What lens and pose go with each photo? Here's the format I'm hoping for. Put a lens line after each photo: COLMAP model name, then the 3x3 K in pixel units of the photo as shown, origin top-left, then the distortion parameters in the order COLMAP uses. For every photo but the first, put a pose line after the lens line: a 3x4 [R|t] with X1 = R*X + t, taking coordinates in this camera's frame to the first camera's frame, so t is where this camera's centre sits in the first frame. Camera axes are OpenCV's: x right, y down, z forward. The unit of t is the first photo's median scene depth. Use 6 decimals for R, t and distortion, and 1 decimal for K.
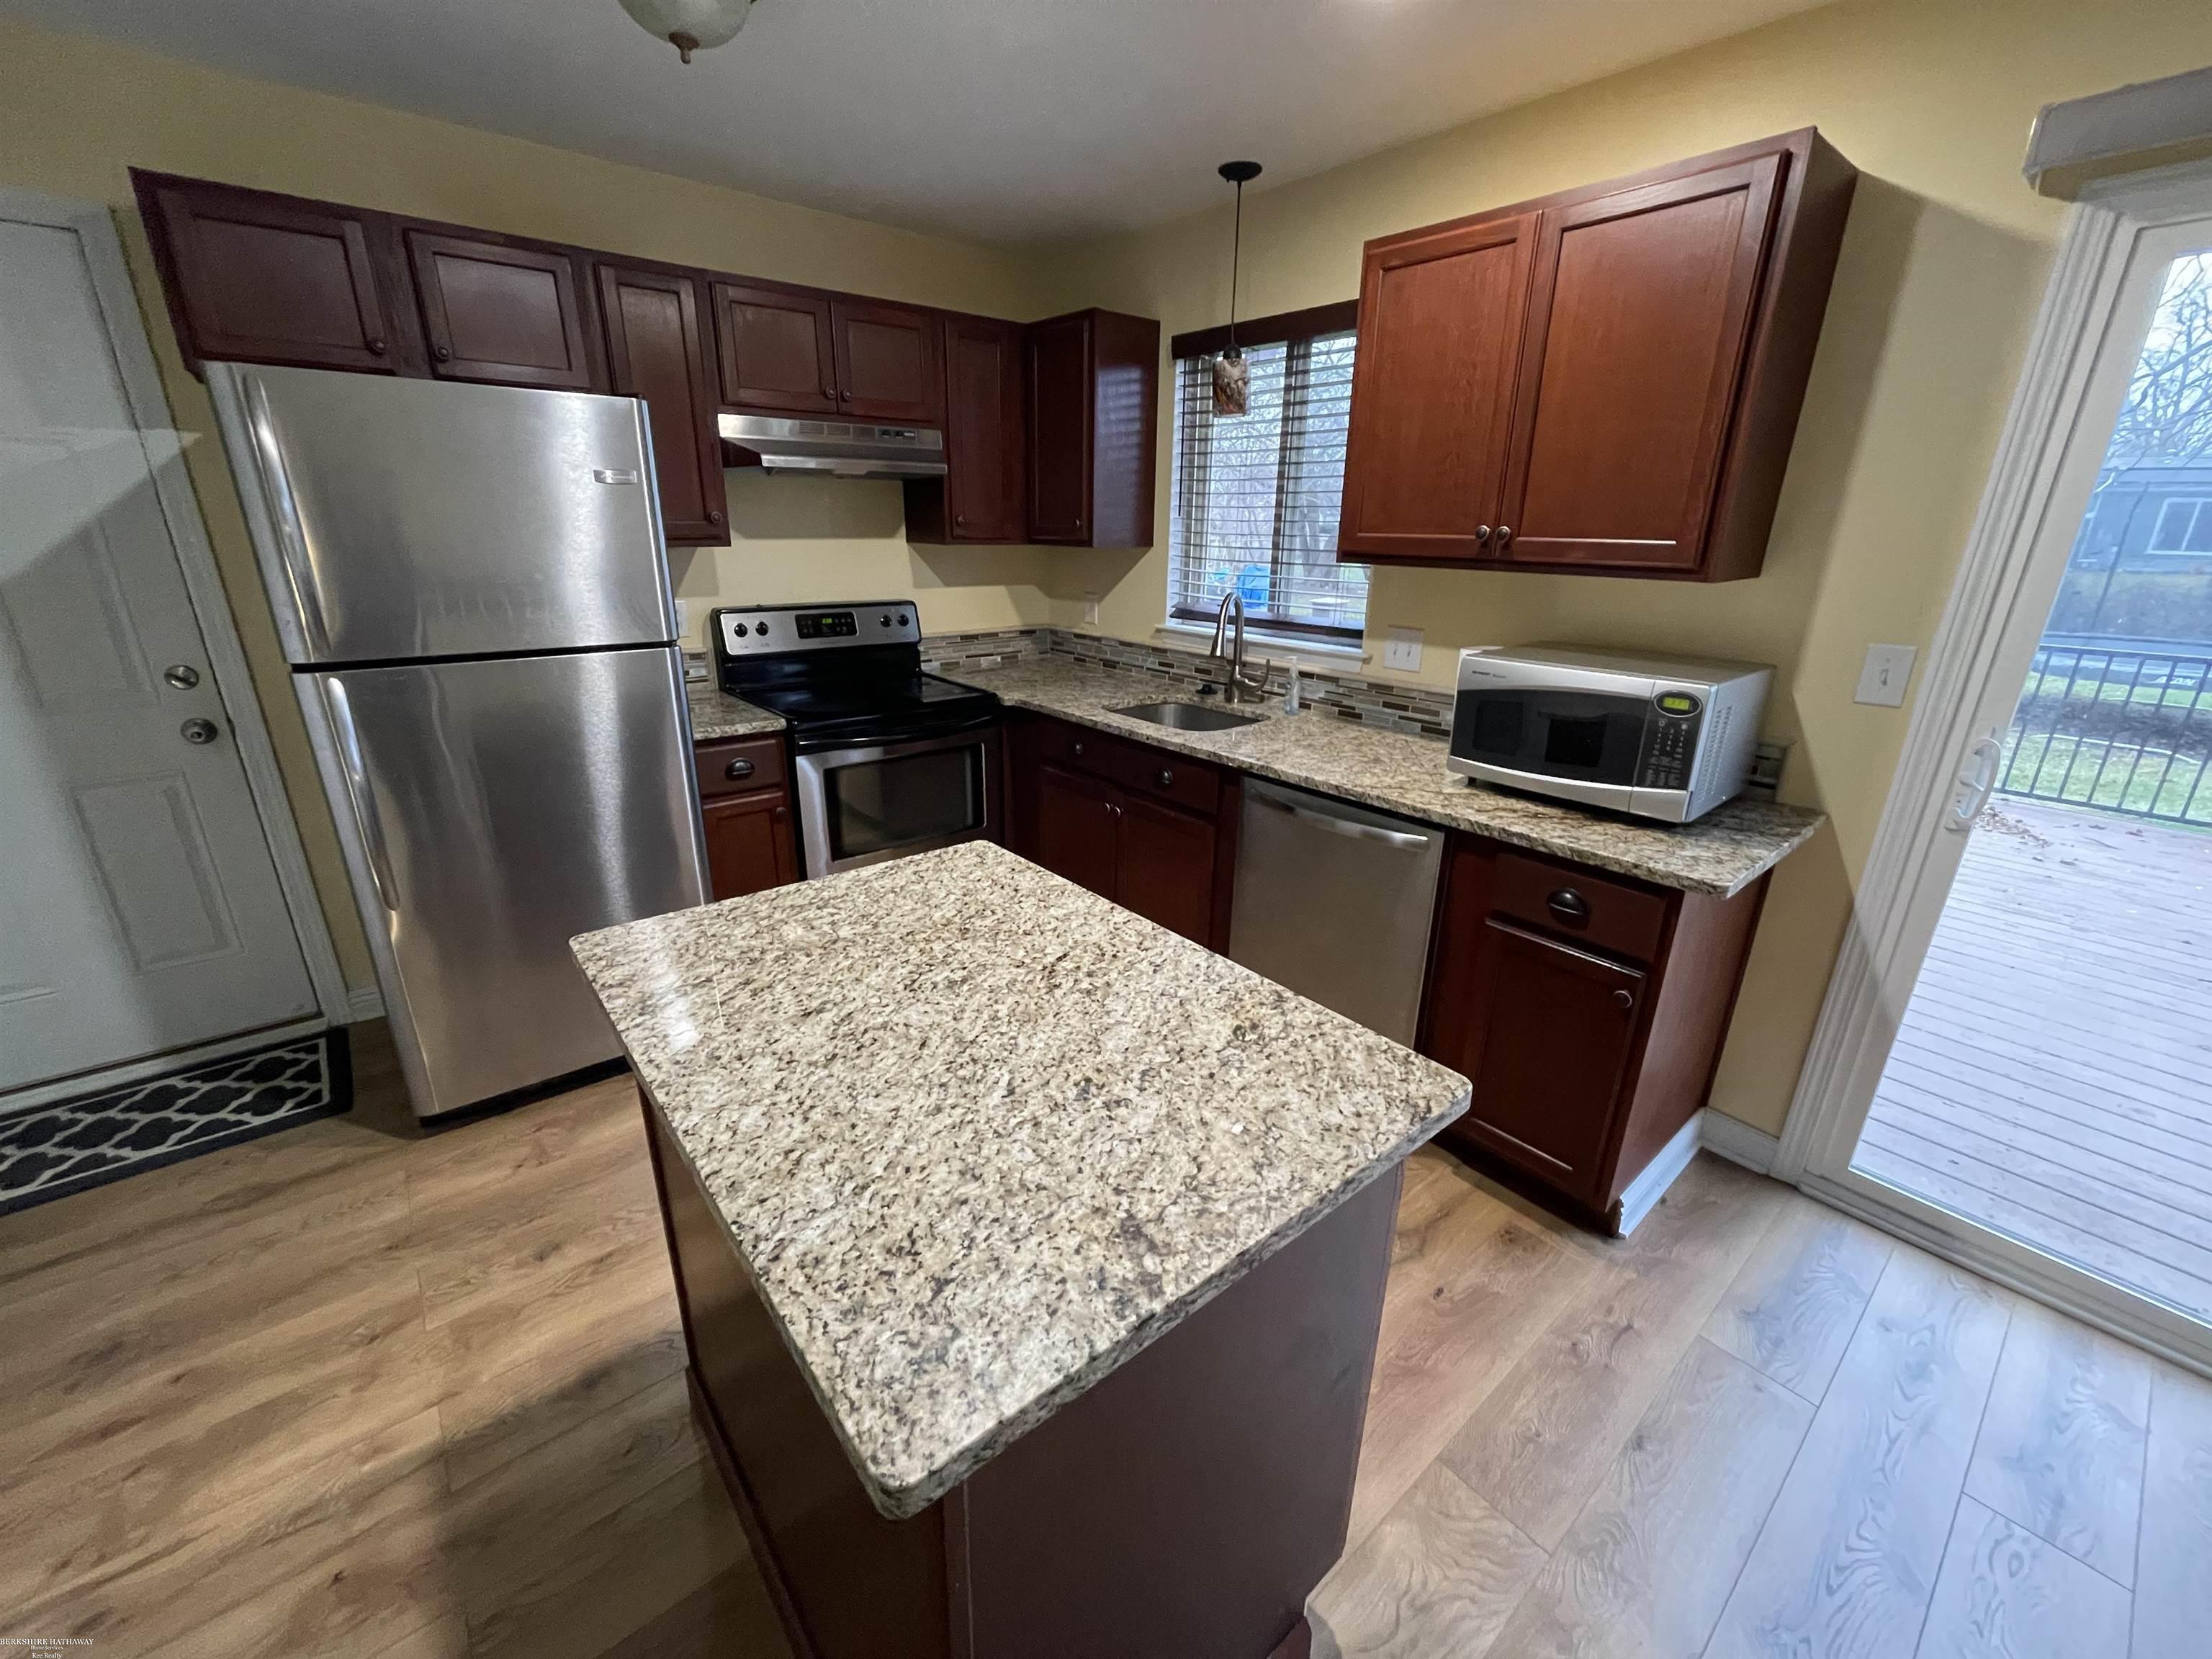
lens RADIAL K [[887.6, 0, 1105.7], [0, 887.6, 831.5], [0, 0, 1]] dist [0.001293, -0.001742]
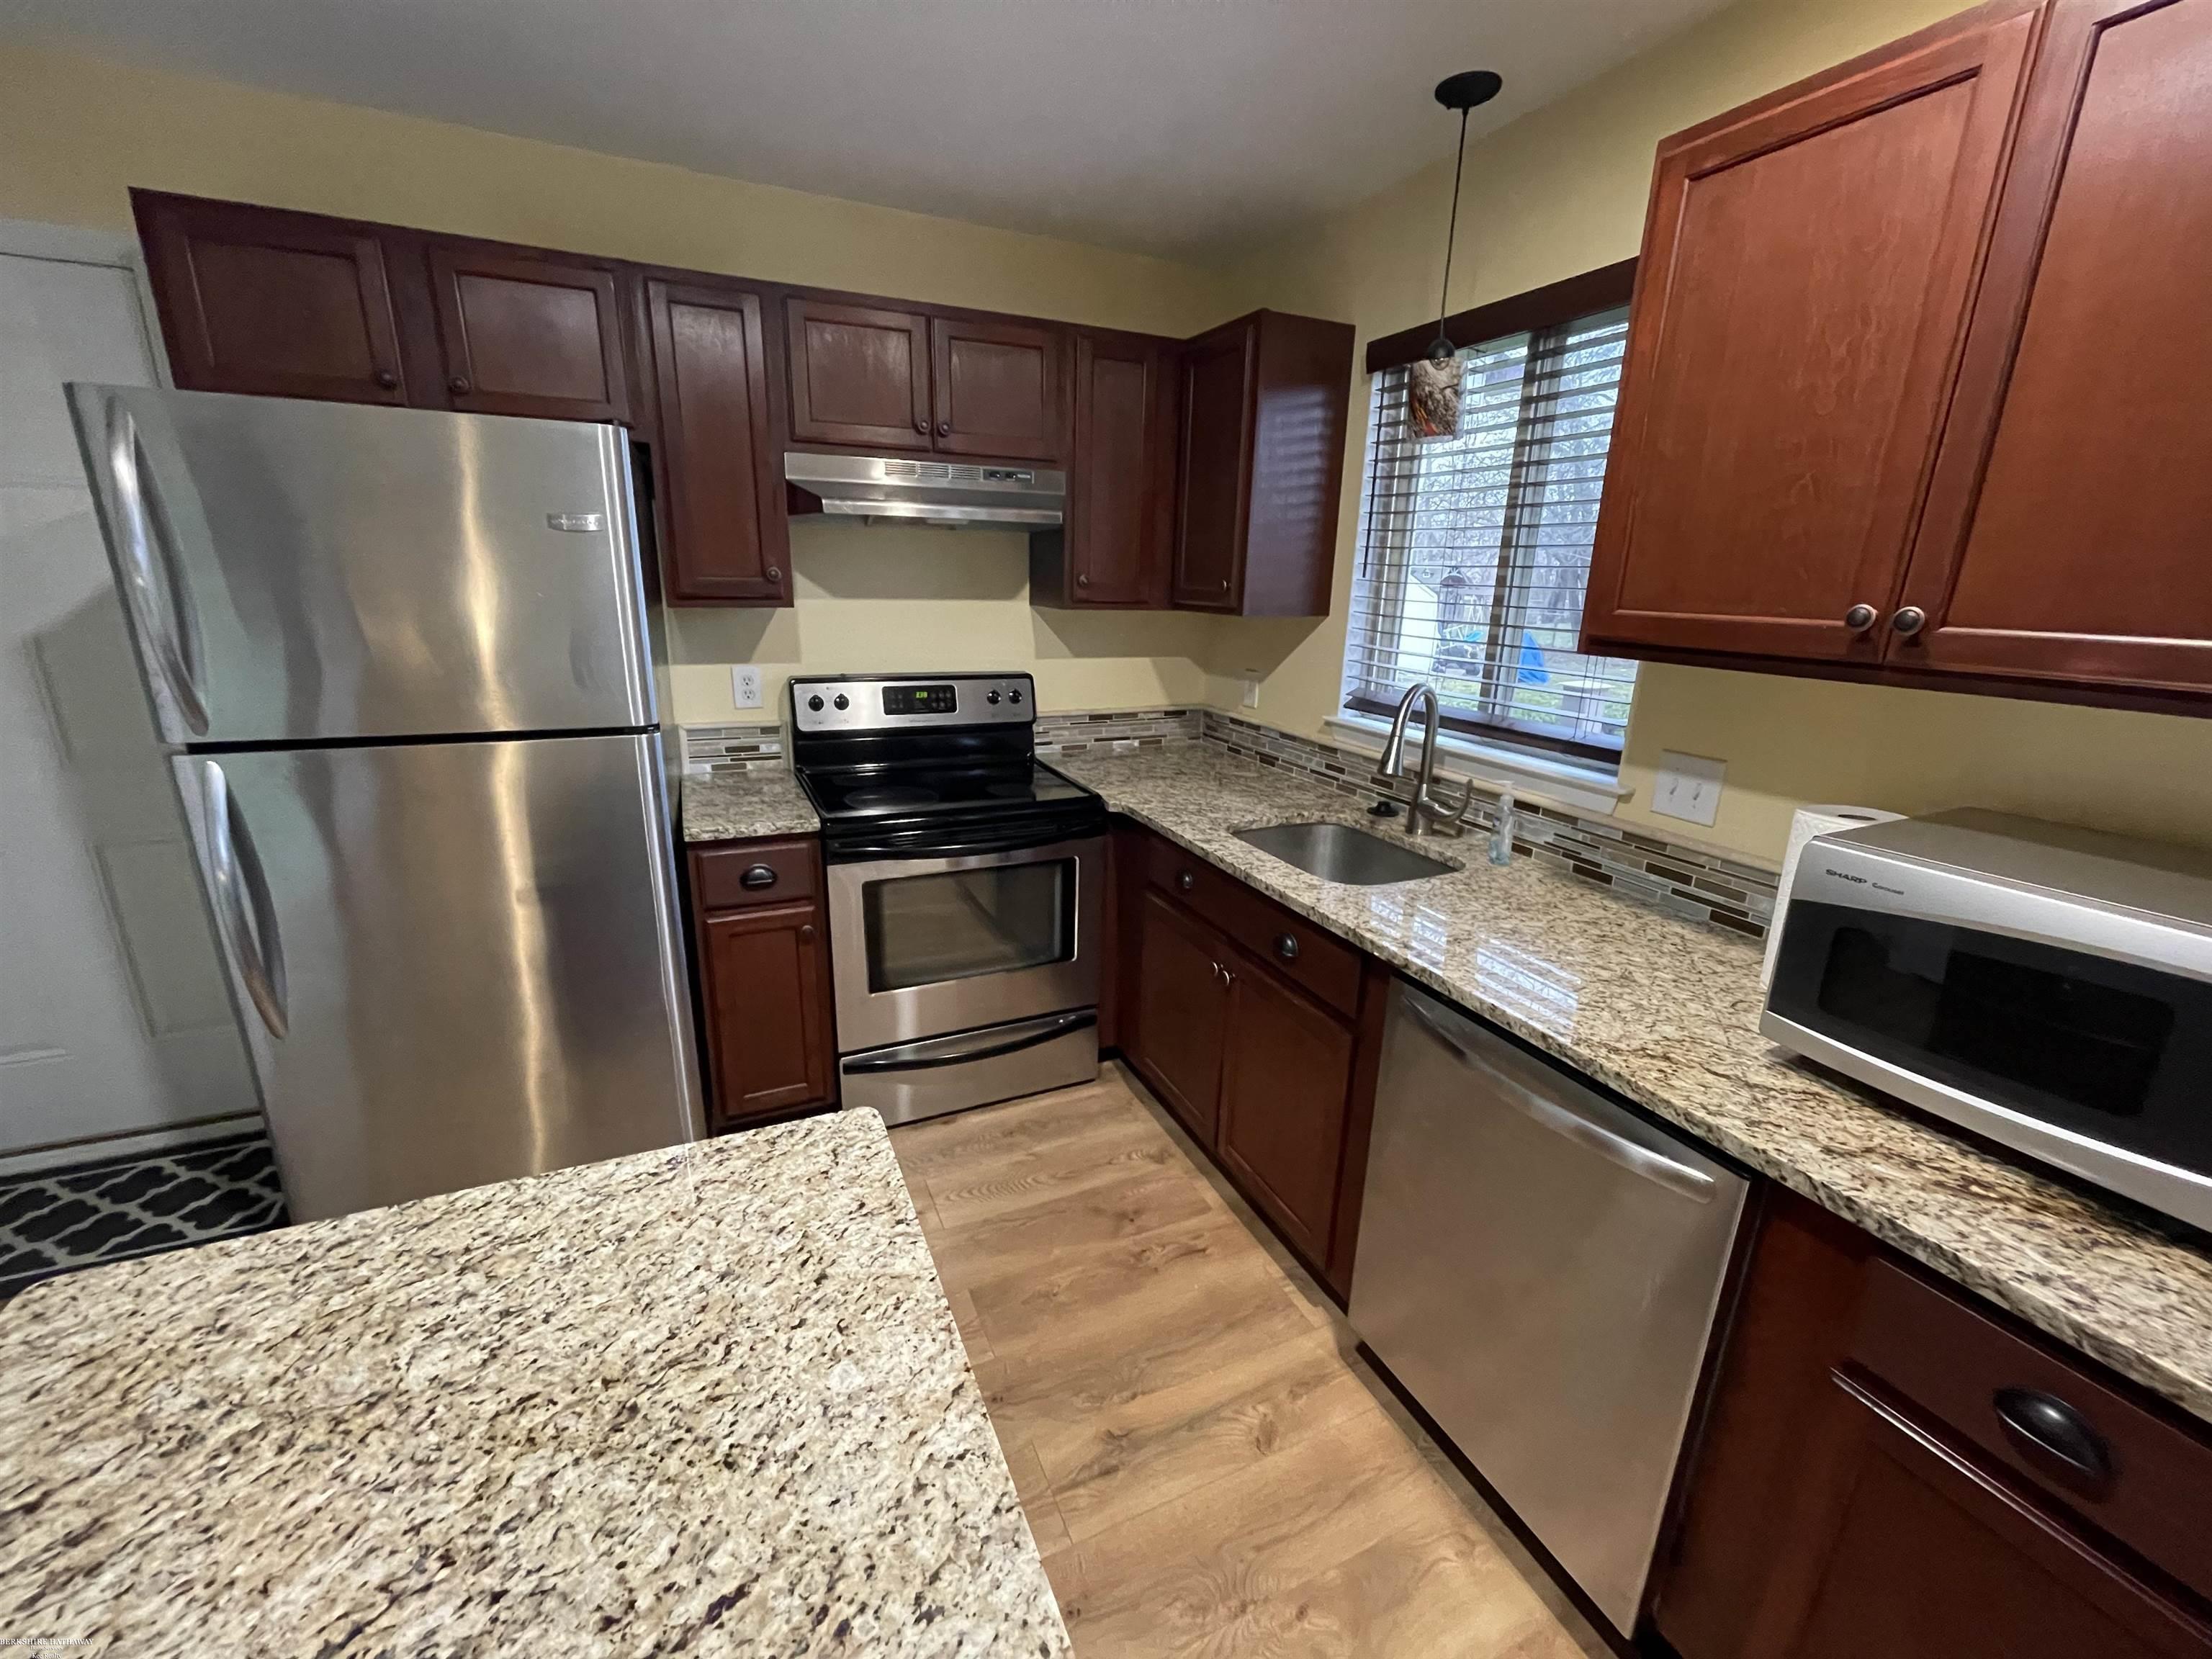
lens RADIAL K [[887.6, 0, 1107.2], [0, 887.6, 830.4], [0, 0, 1]] dist [0.001293, -0.001742]
pose [[0.964882, 0.082430, -0.249415, 0.120023], [-0.096922, 0.994211, -0.046371, -0.132310], [0.244149, 0.068917, 0.967286, 0.359114]]
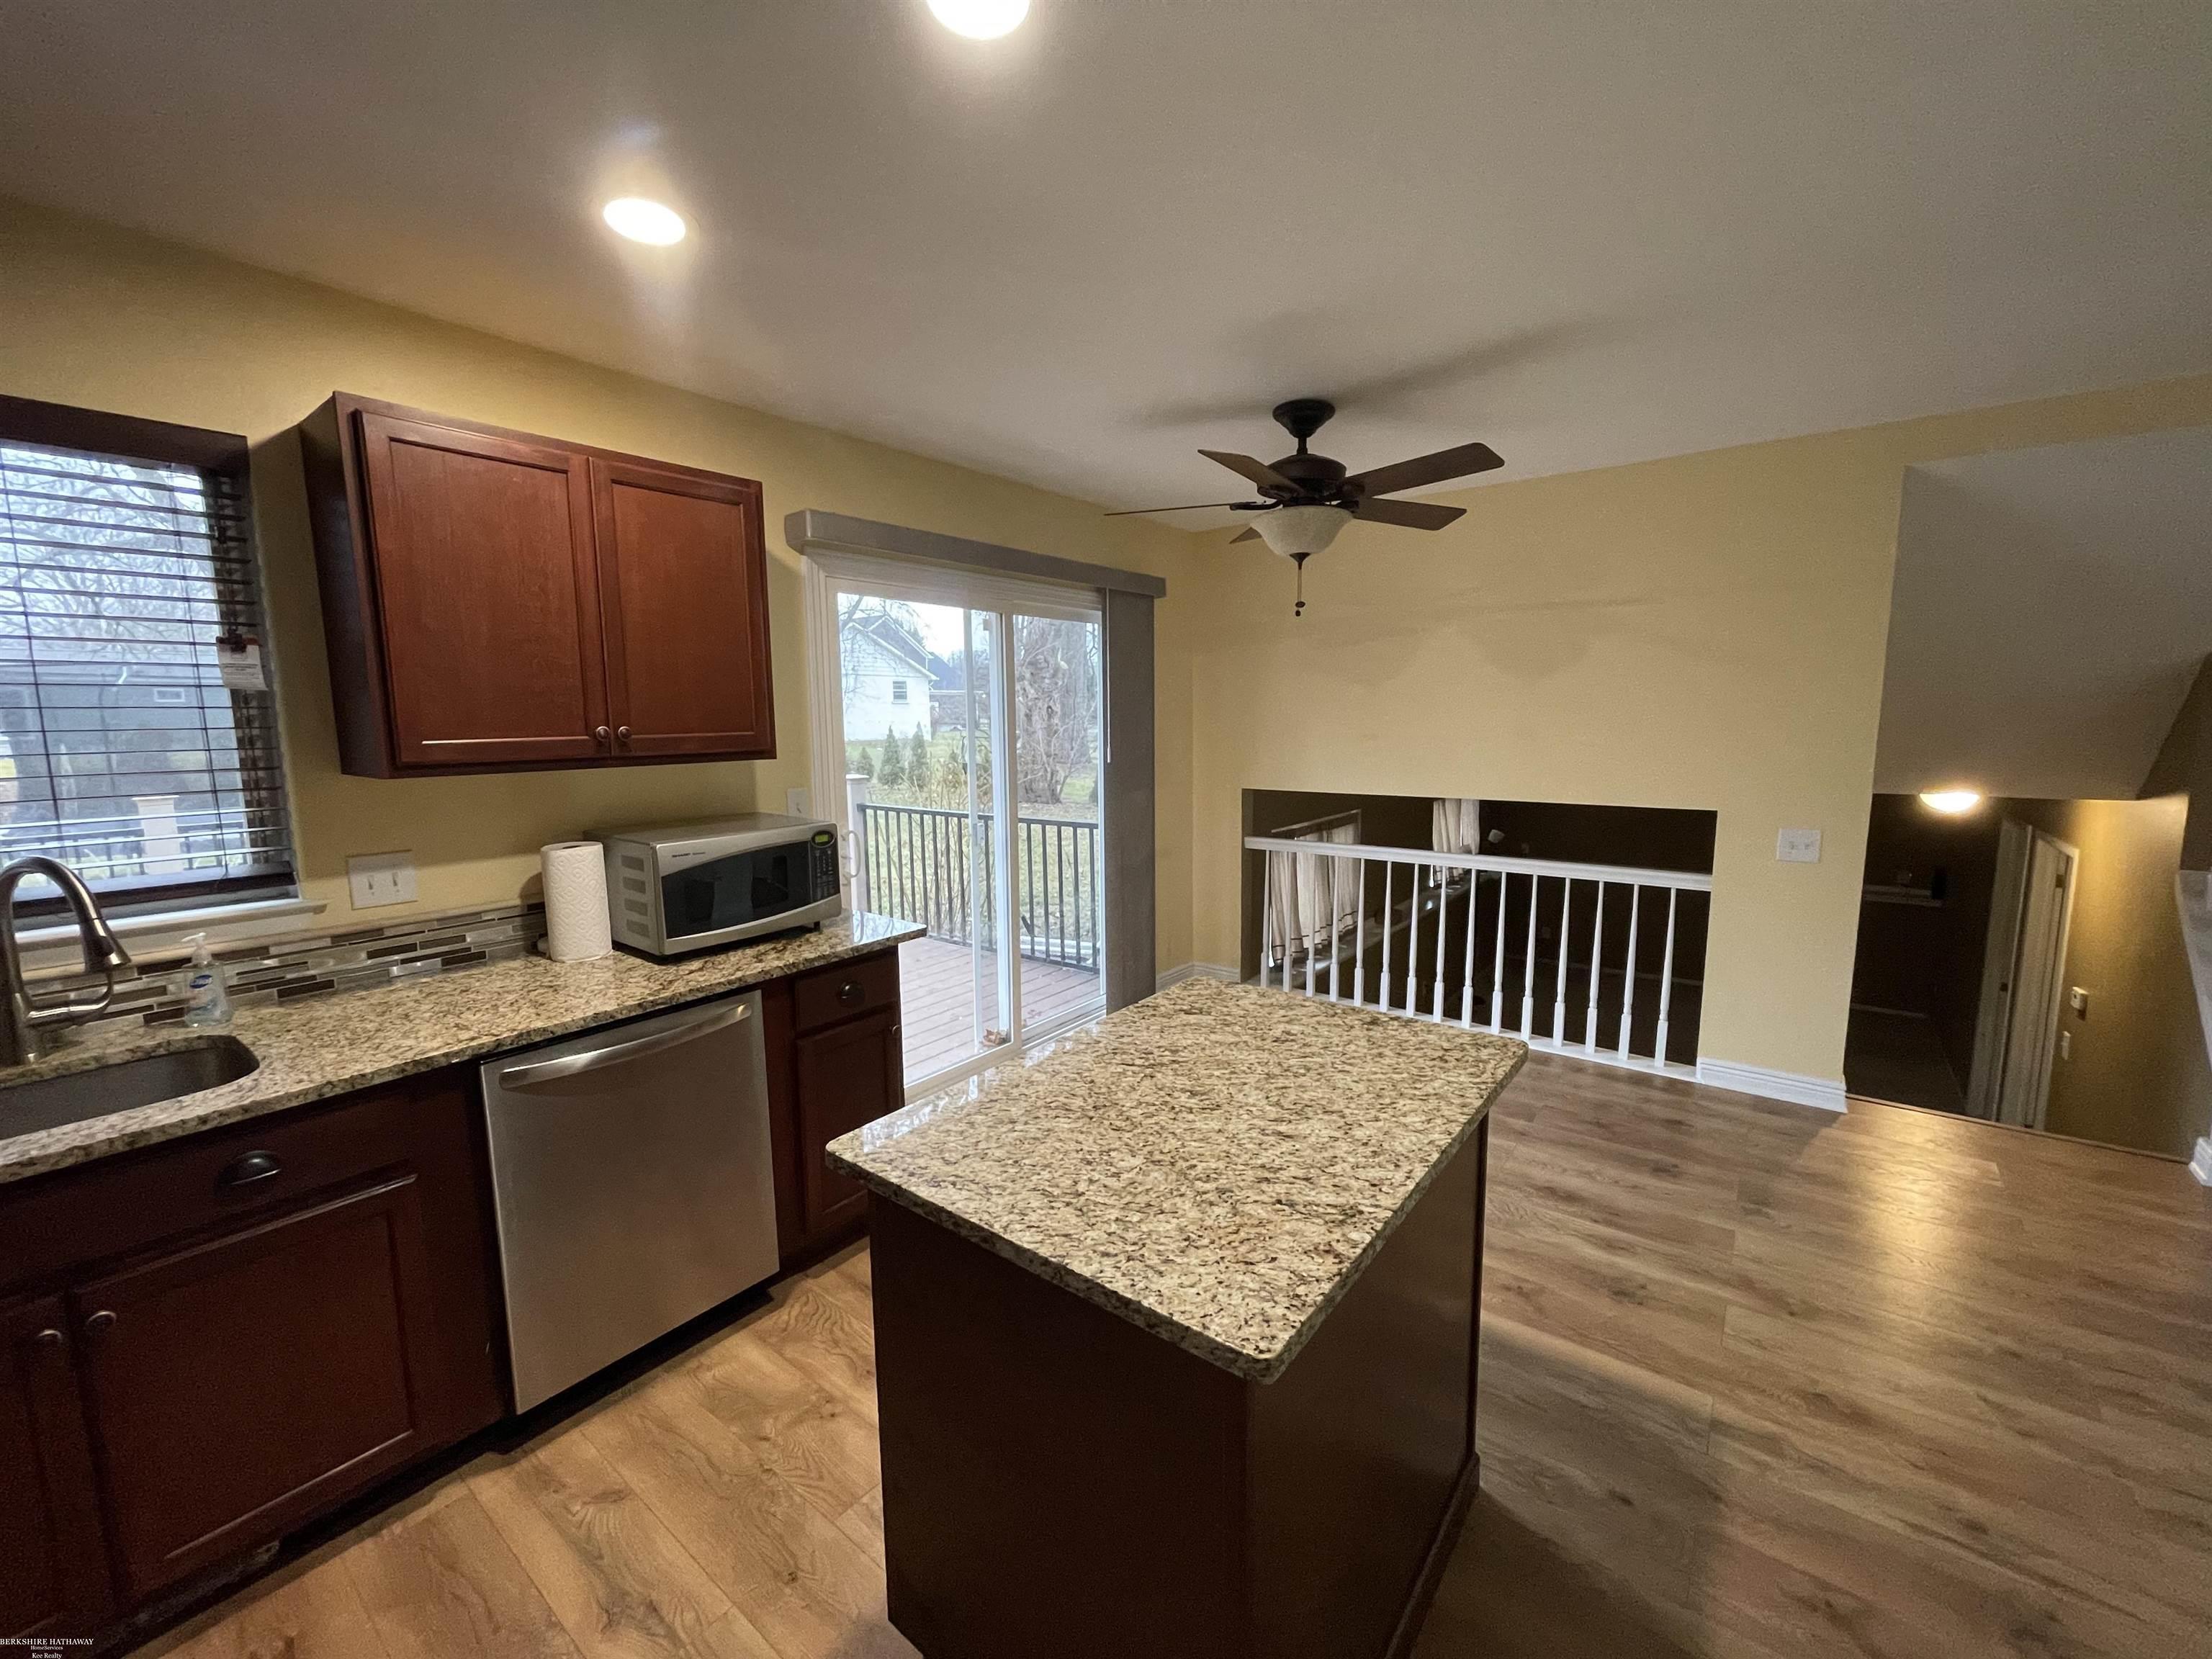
lens RADIAL K [[887.6, 0, 1103.5], [0, 887.6, 835.7], [0, 0, 1]] dist [0.001293, -0.001742]
pose [[-0.214157, -0.145611, 0.965885, -0.698787], [0.328588, 0.920461, 0.211618, -0.248750], [-0.919873, 0.362698, -0.149277, 0.649666]]
